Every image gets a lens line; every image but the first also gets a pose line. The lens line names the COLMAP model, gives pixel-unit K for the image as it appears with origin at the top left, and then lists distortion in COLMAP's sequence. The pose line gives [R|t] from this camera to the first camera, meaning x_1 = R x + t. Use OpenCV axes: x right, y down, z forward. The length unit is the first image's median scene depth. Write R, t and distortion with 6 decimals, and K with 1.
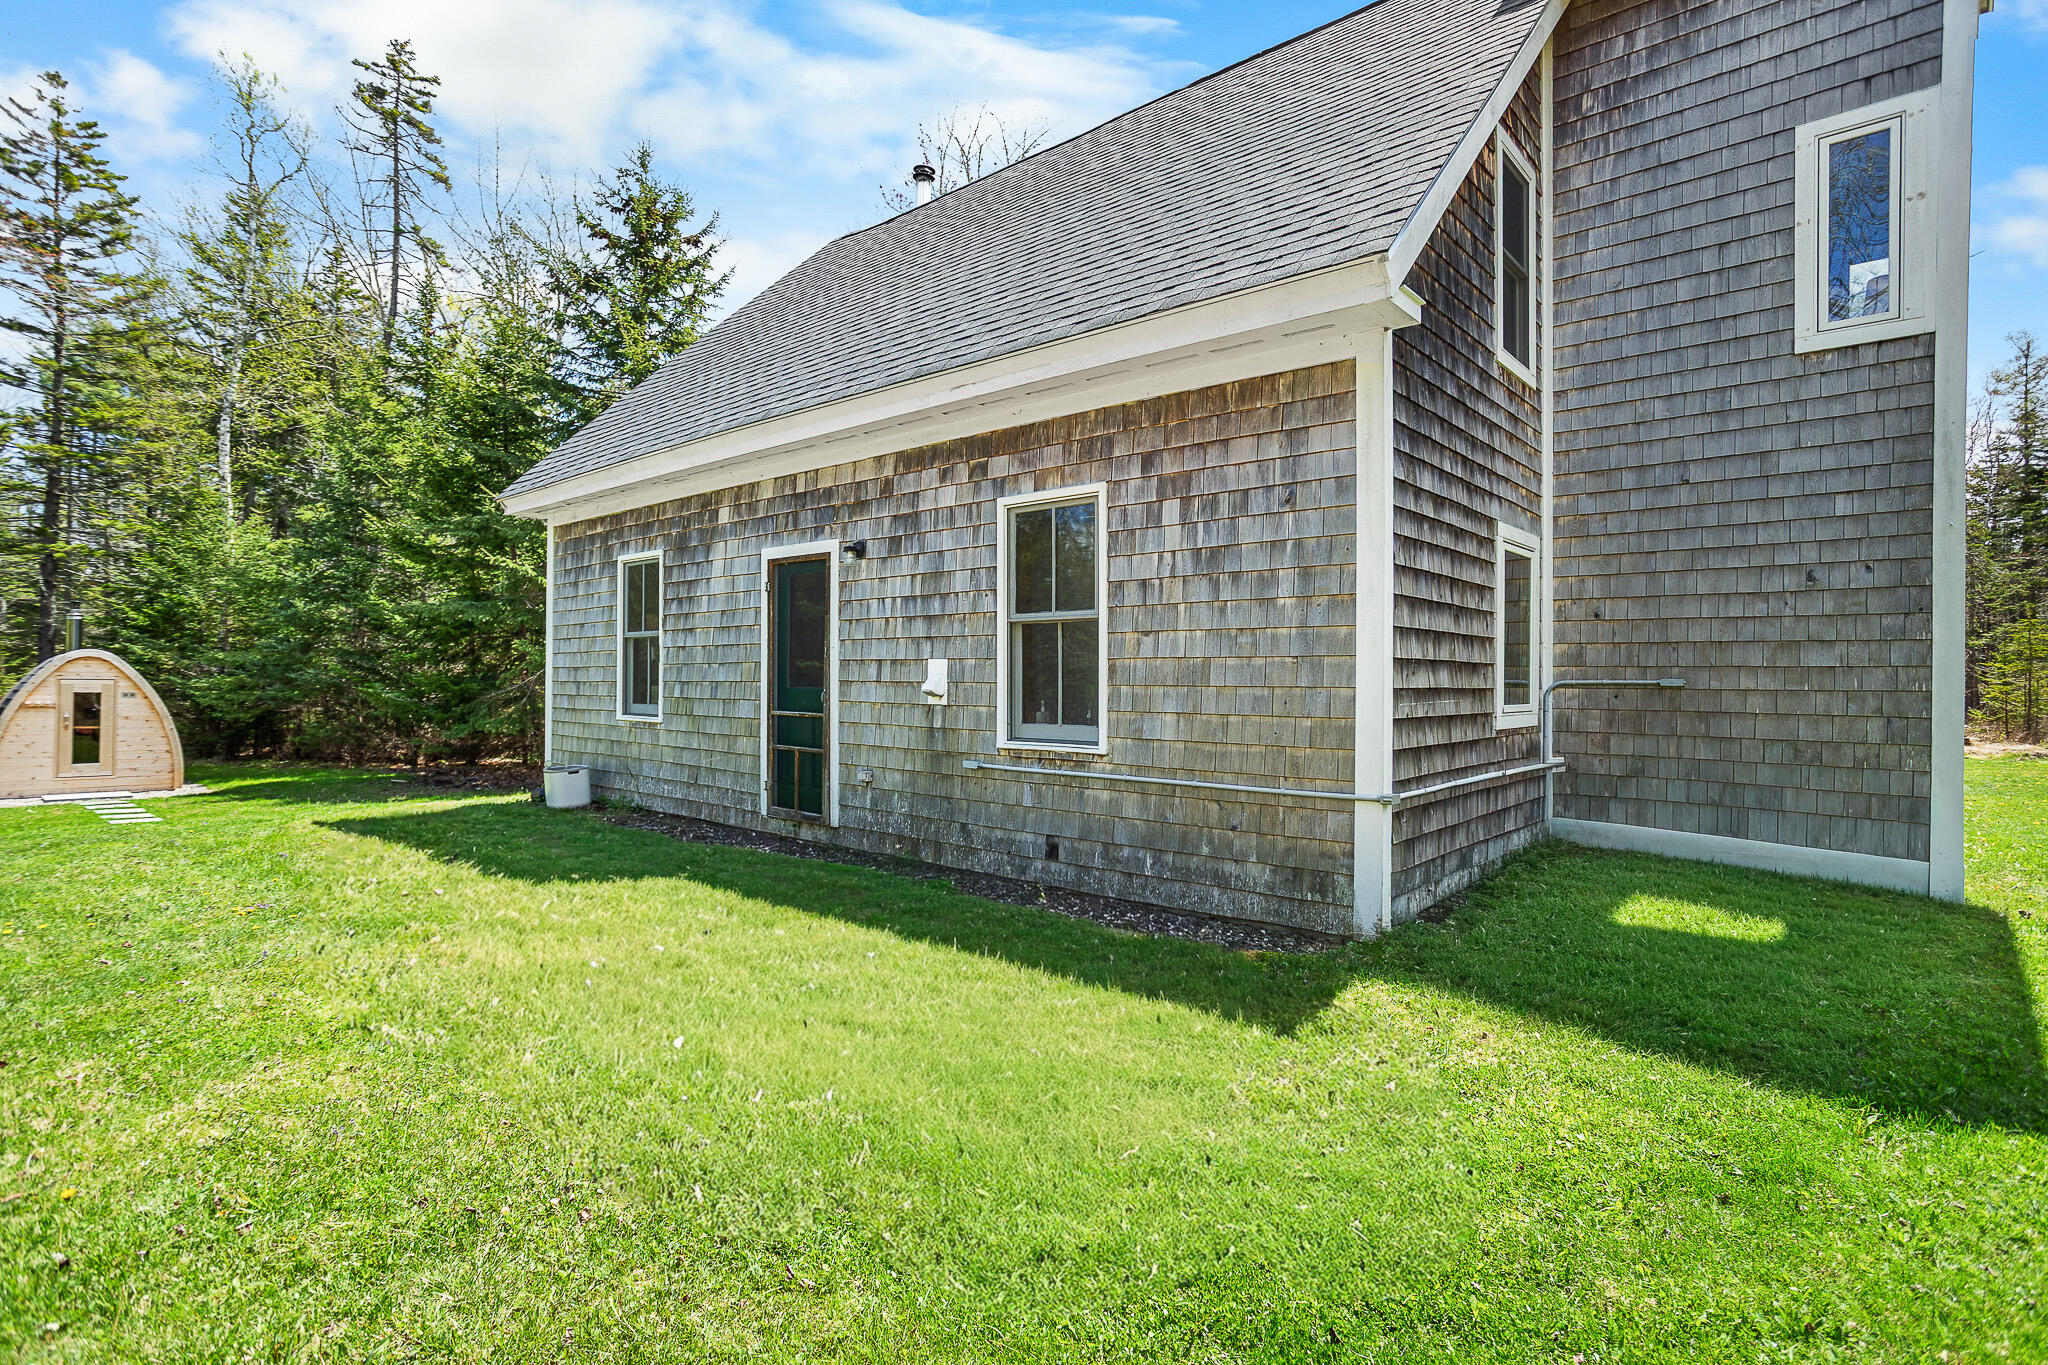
lens RADIAL K [[1010.2, 0, 1023.7], [0, 1010.2, 682.3], [0, 0, 1]] dist [-0.015616, 0.002251]
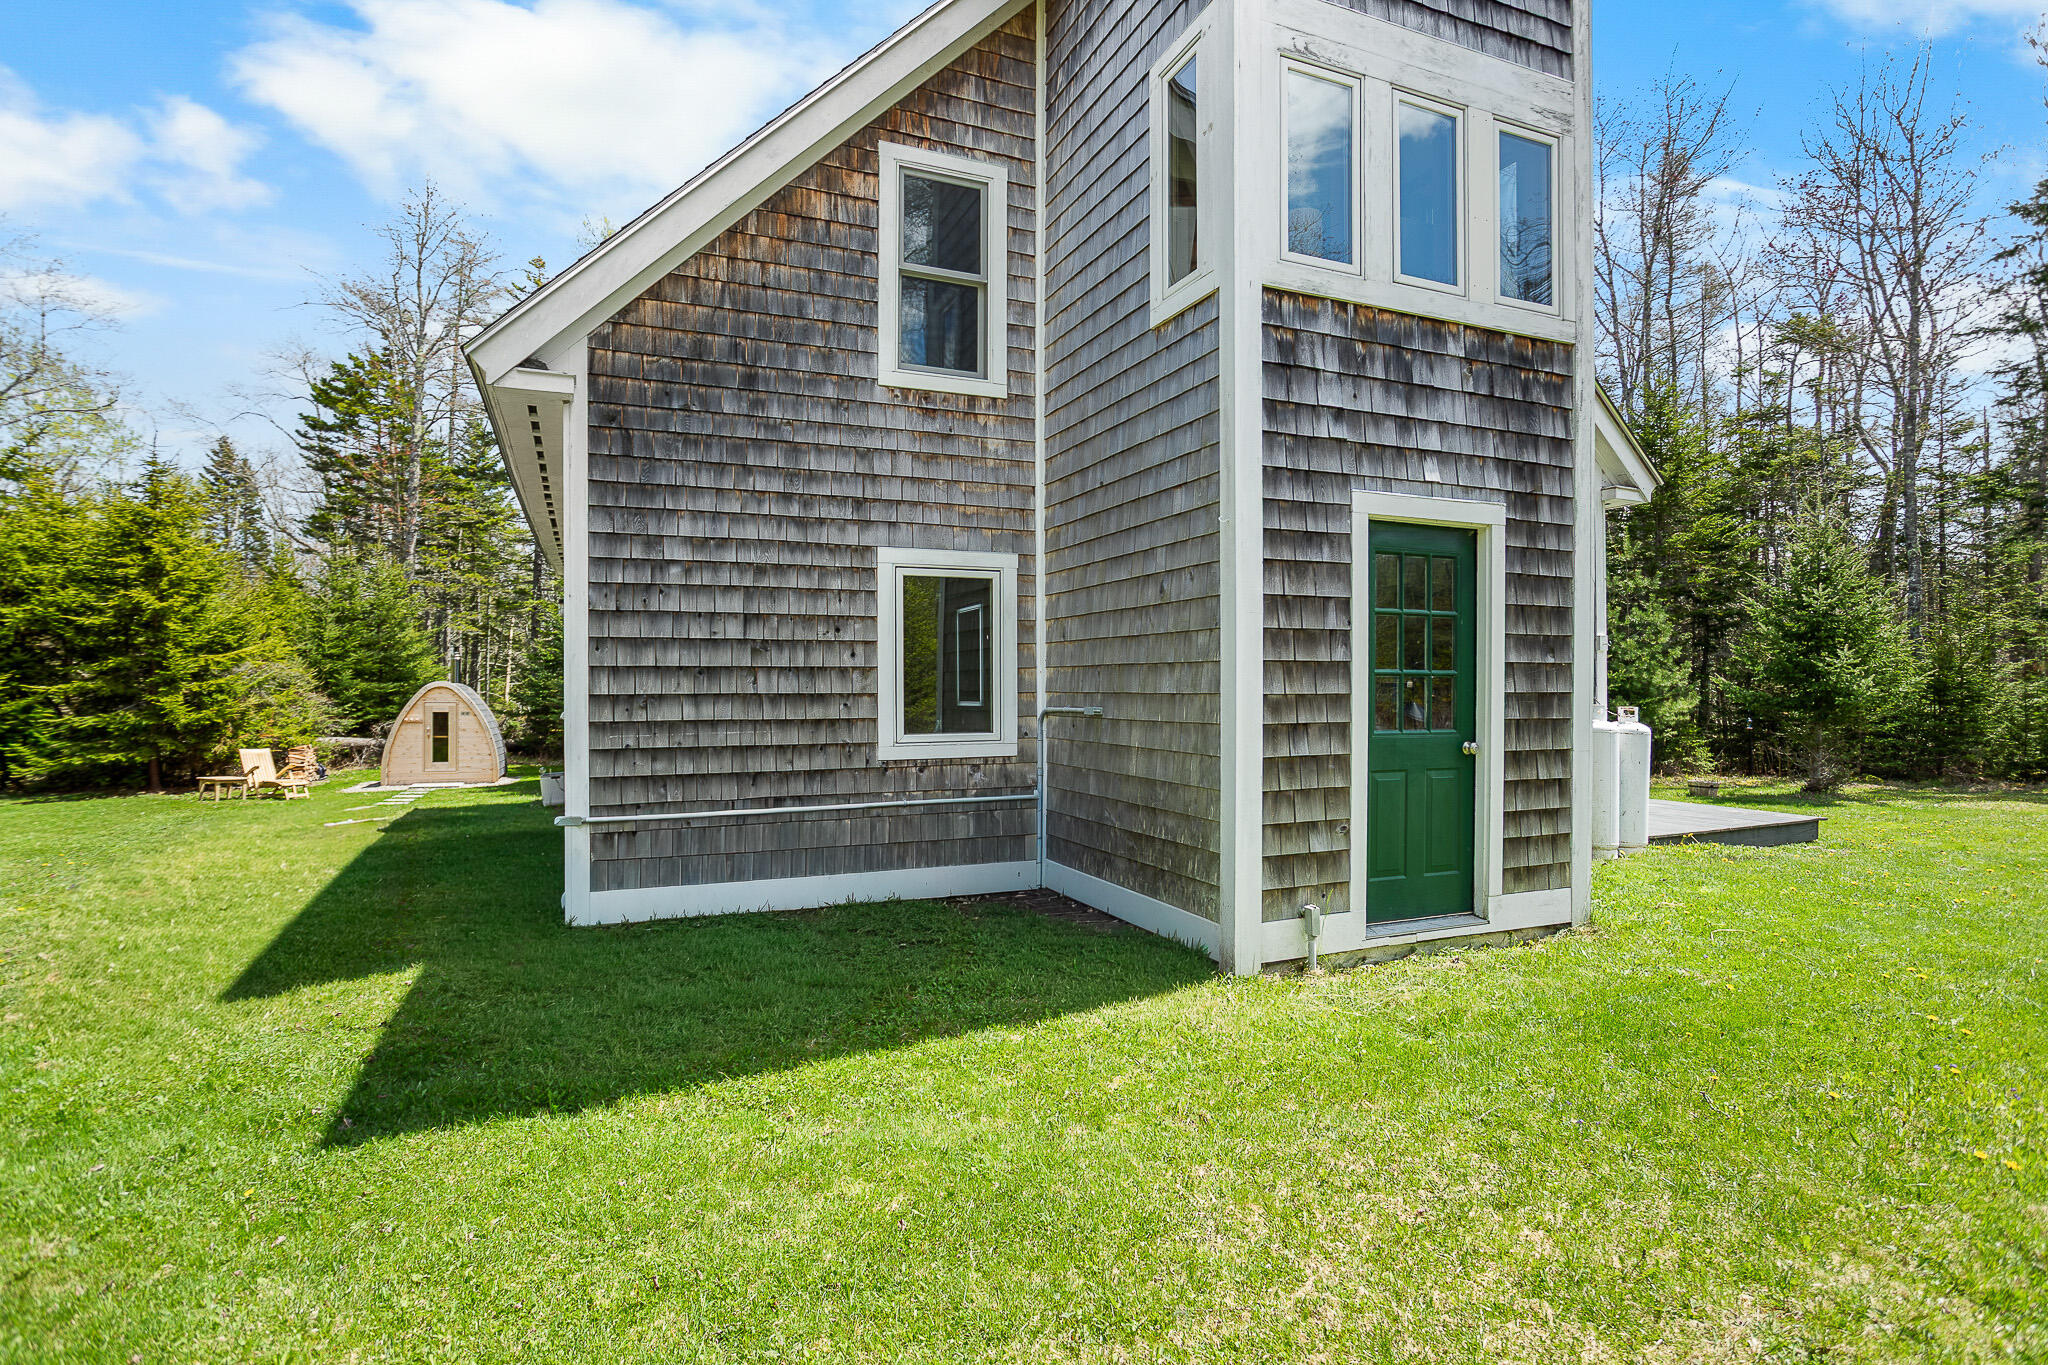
lens RADIAL K [[1010.2, 0, 1019.7], [0, 1010.2, 689.2], [0, 0, 1]] dist [-0.015616, 0.002251]
pose [[0.901975, -0.011443, -0.431636, 0.425657], [0.010318, 0.999935, -0.004947, -0.006705], [0.431664, 0.000009, 0.902034, 0.070639]]
